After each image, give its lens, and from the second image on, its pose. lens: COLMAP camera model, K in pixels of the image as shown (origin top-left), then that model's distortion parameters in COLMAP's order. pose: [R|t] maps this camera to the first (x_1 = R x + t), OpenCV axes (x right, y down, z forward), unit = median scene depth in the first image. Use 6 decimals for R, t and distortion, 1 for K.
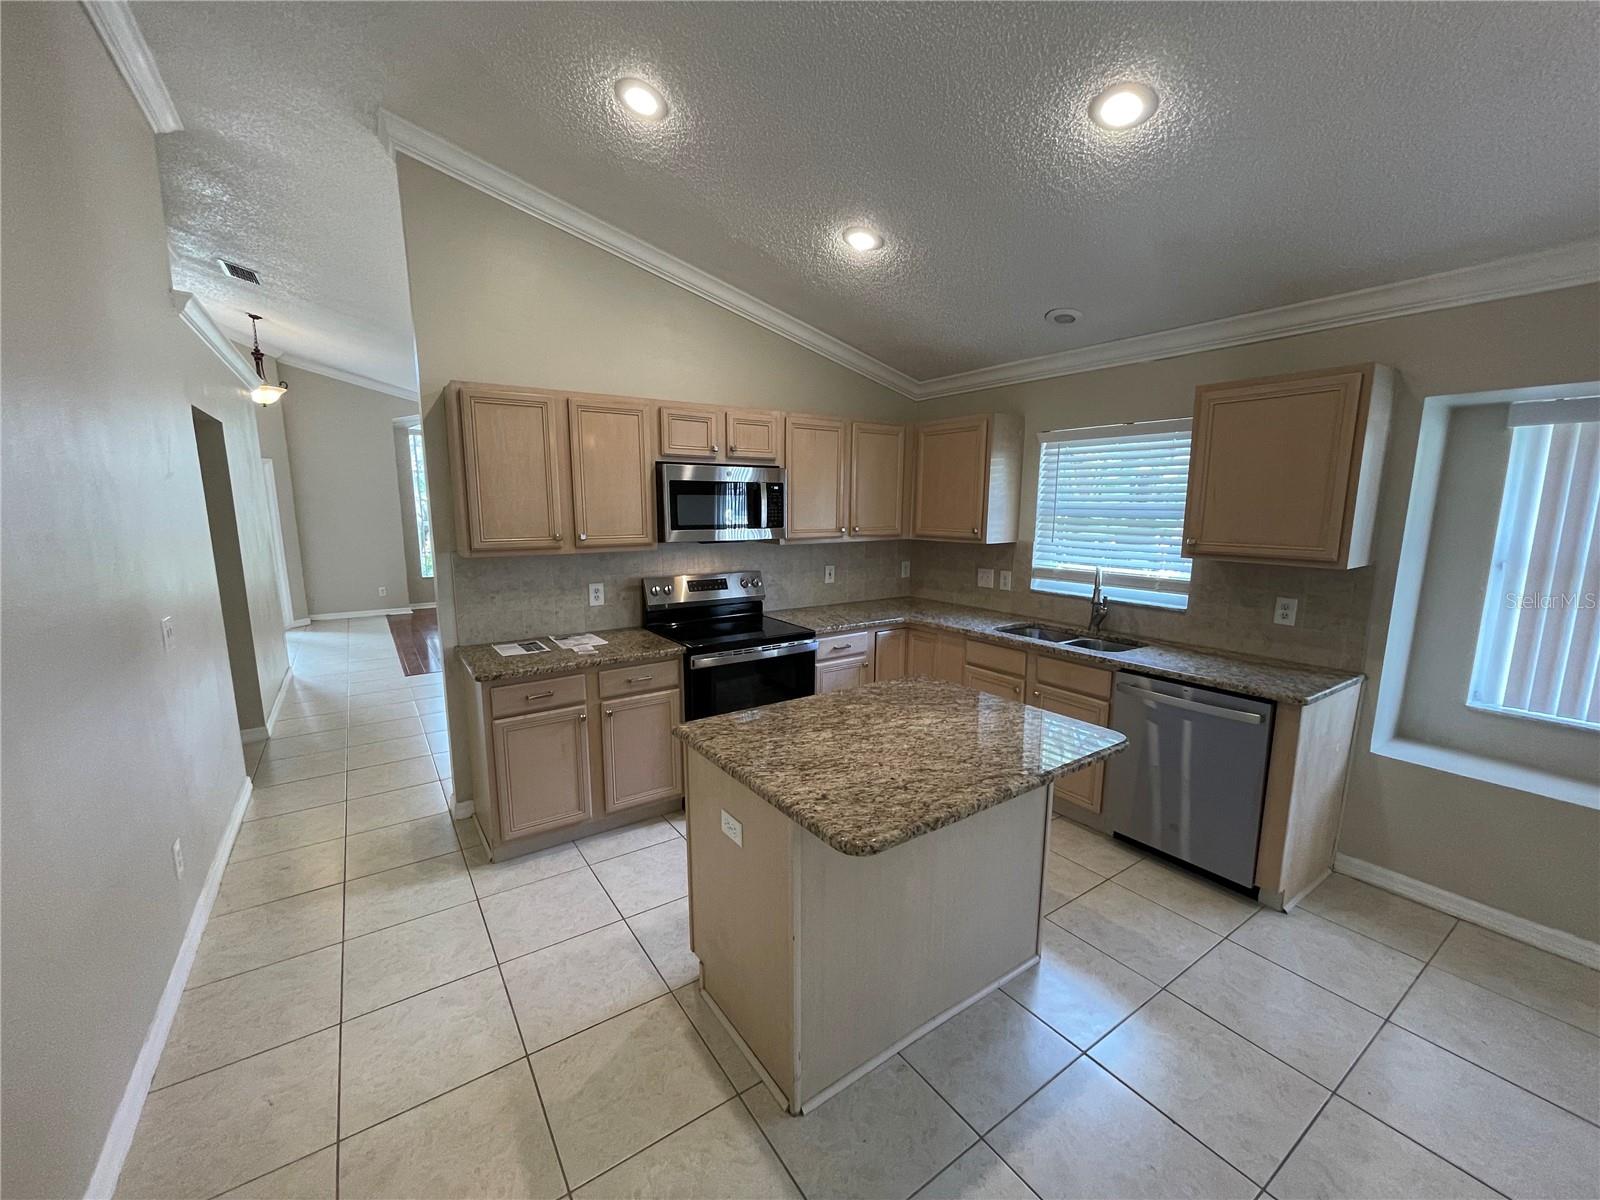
lens RADIAL K [[646.5, 0, 793.8], [0, 646.5, 608.6], [0, 0, 1]] dist [0.003895, 0.000333]
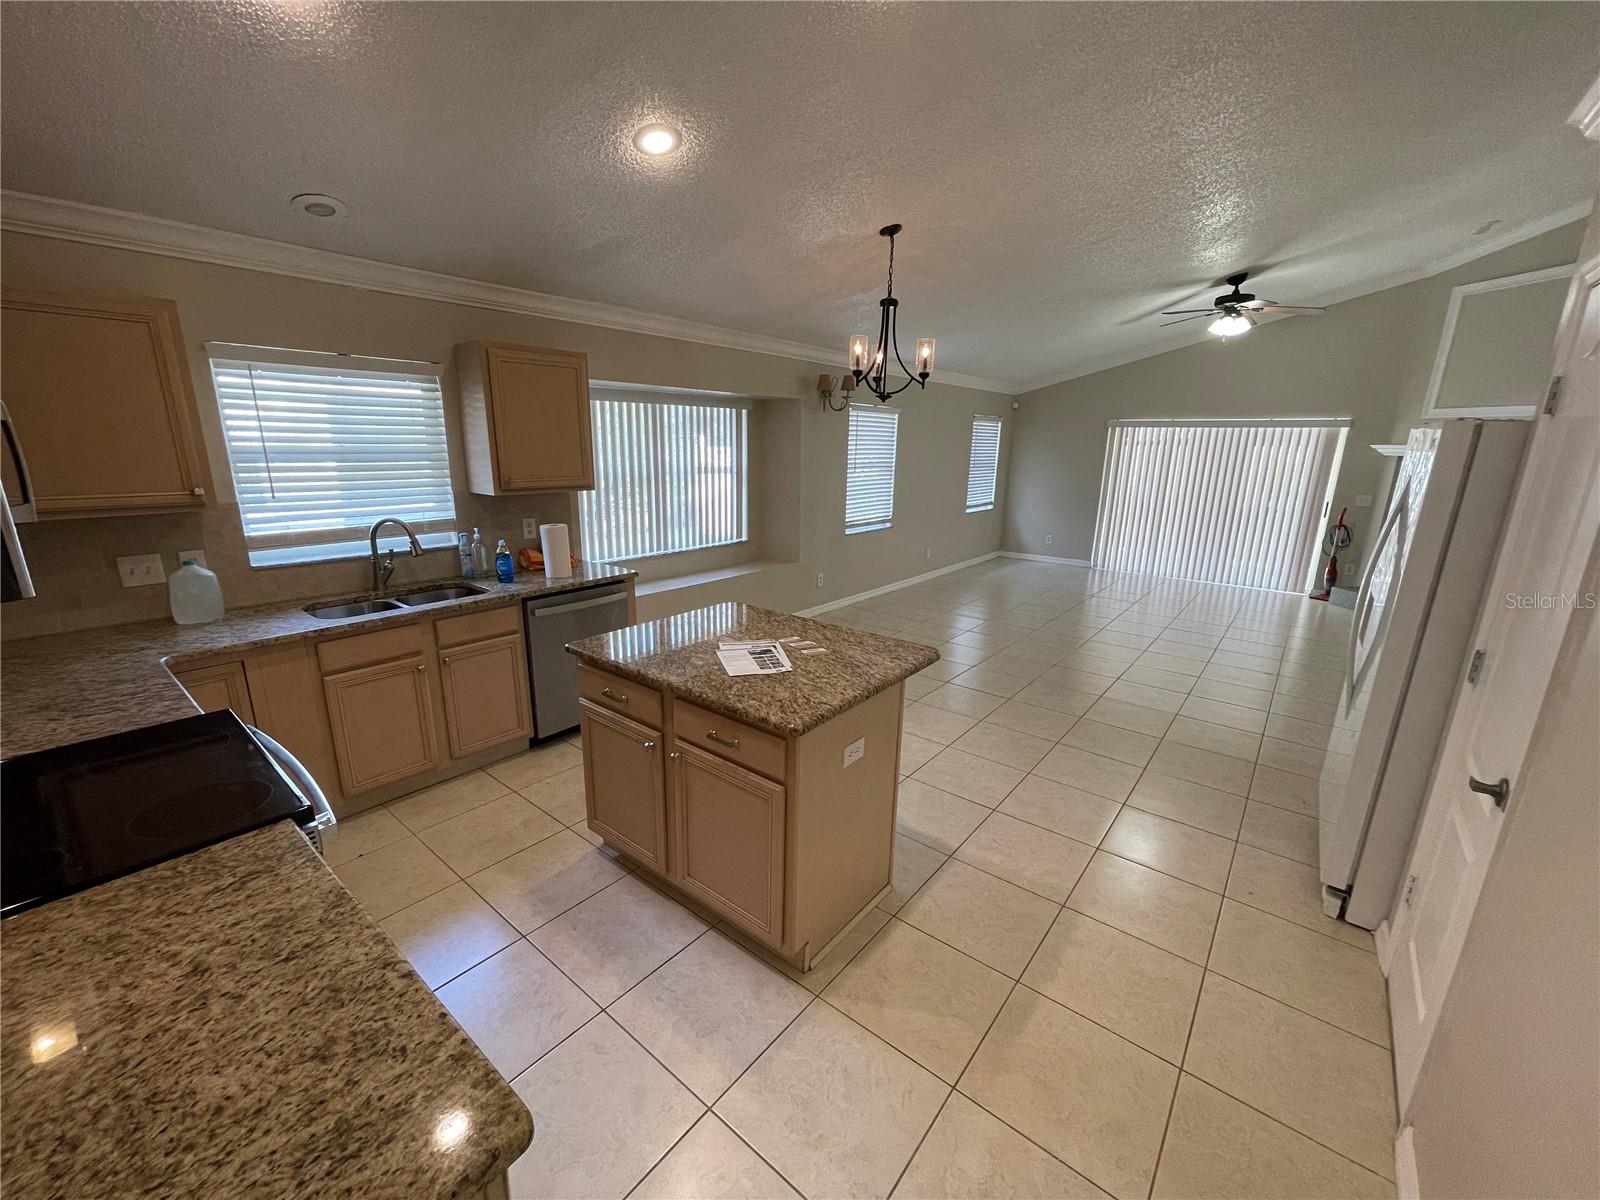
lens RADIAL K [[646.5, 0, 798.4], [0, 646.5, 605.9], [0, 0, 1]] dist [0.003895, 0.000333]
pose [[-0.287055, -0.245039, 0.926043, -0.528668], [0.143959, 0.944714, 0.294604, -0.124586], [-0.947035, 0.217880, -0.235909, 0.657592]]
